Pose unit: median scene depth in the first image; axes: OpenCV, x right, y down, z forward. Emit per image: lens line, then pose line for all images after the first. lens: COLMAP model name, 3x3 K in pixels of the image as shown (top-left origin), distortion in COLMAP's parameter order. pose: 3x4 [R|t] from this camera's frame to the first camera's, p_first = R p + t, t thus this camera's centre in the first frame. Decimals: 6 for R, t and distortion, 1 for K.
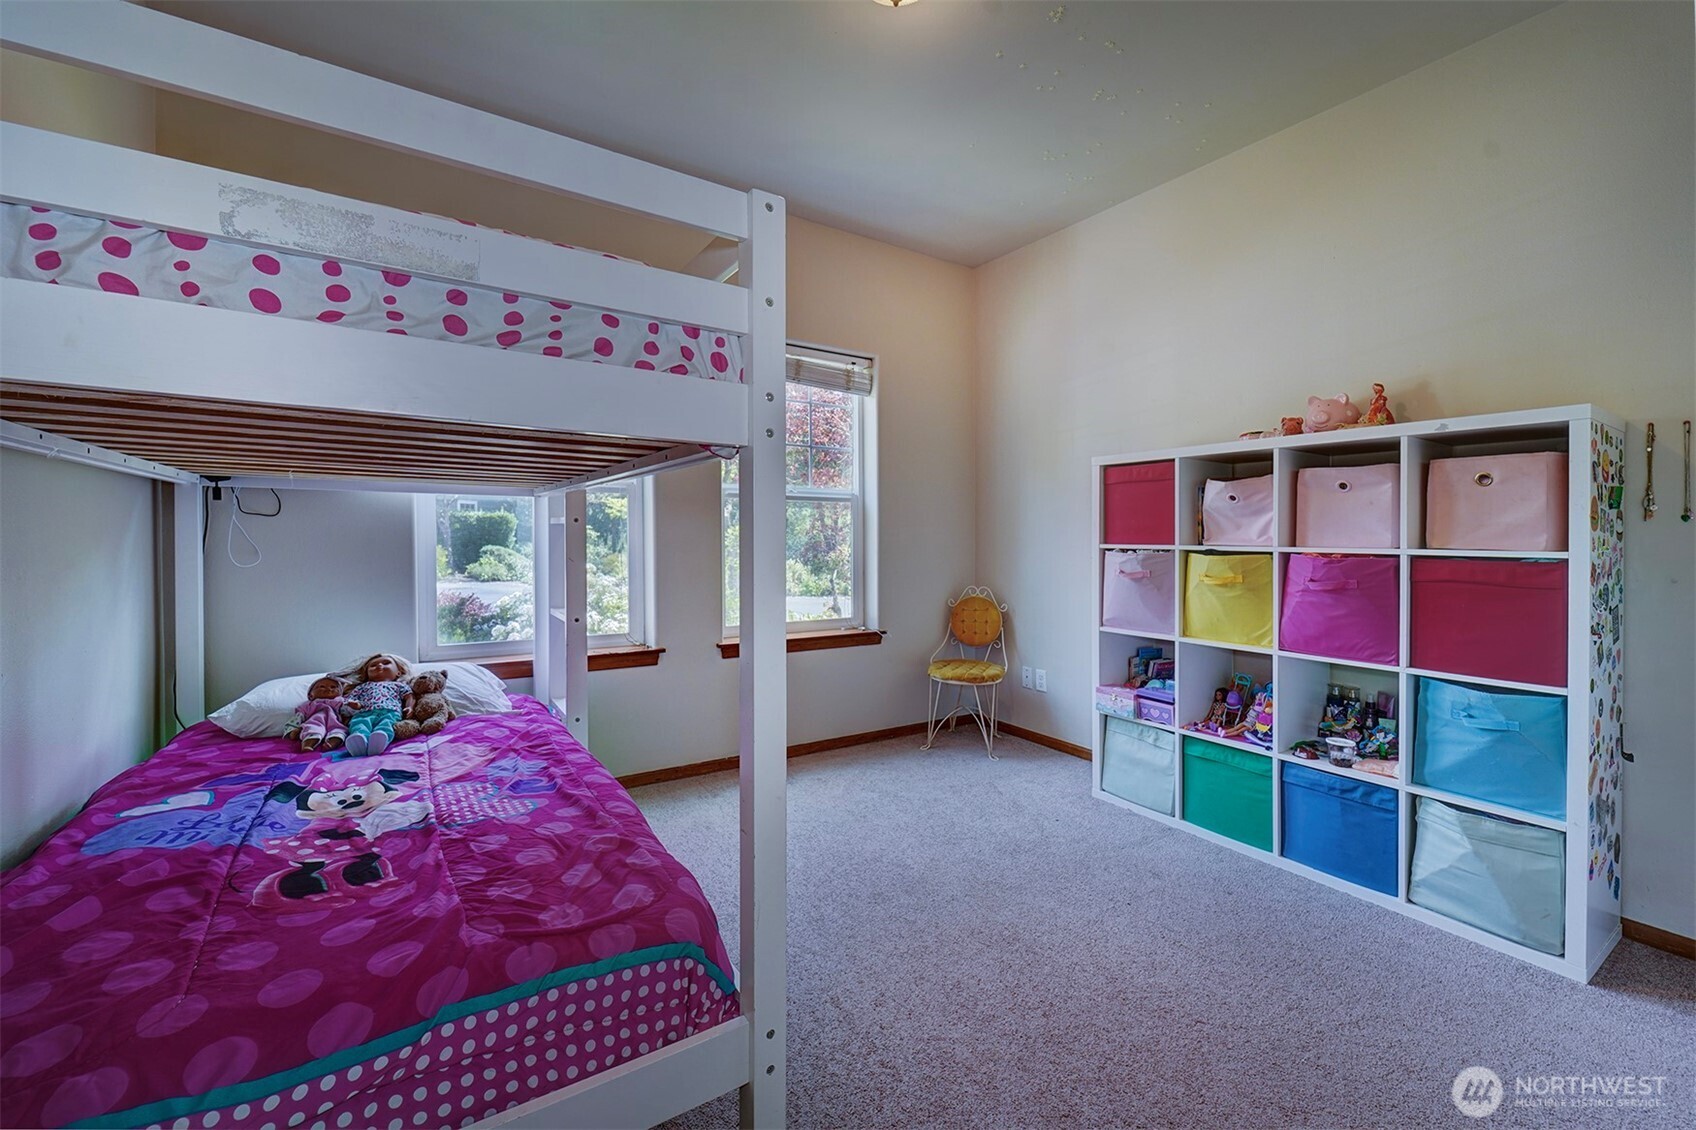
lens RADIAL K [[693.7, 0, 836.8], [0, 693.7, 542.4], [0, 0, 1]] dist [-0.001615, -0.000304]
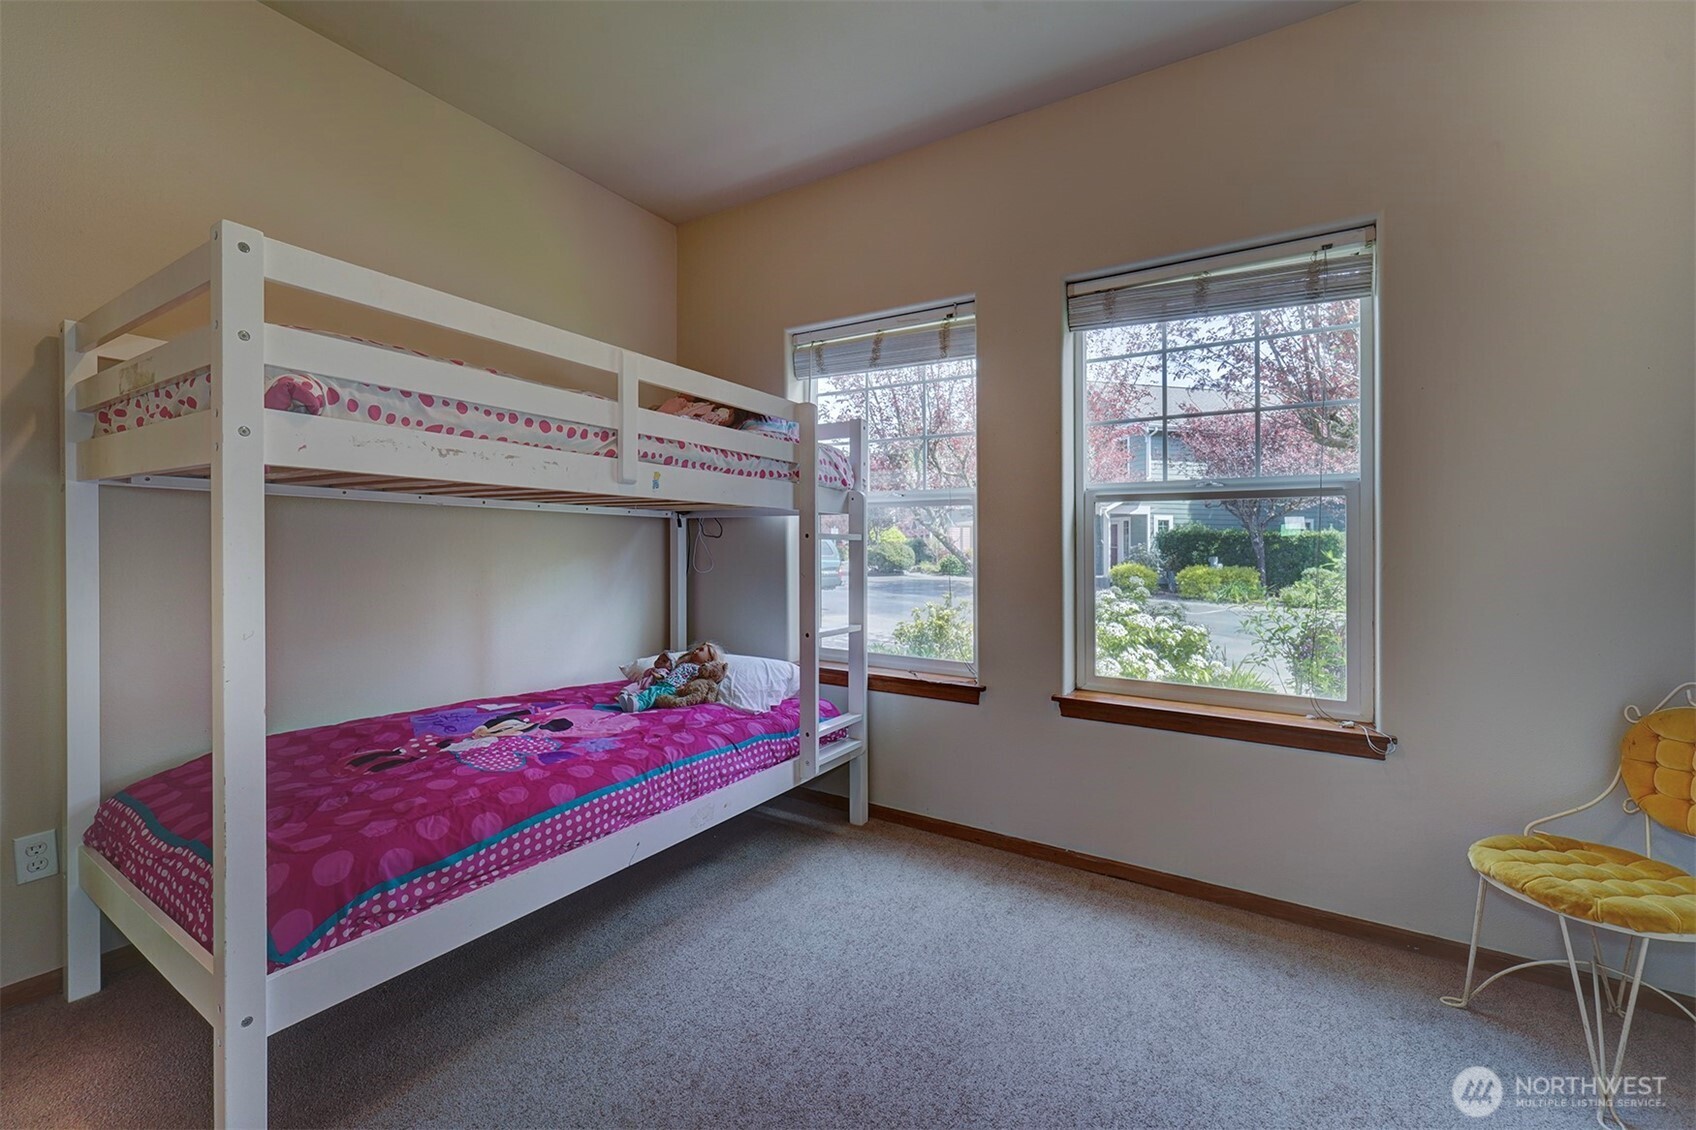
lens RADIAL K [[691.2, 0, 841.7], [0, 691.2, 560.8], [0, 0, 1]] dist [-0.000416, -0.000081]
pose [[0.390407, 0.000235, -0.920642, 0.390981], [-0.005099, 0.999985, -0.001907, -0.001291], [0.920628, 0.005439, 0.390403, 0.428984]]
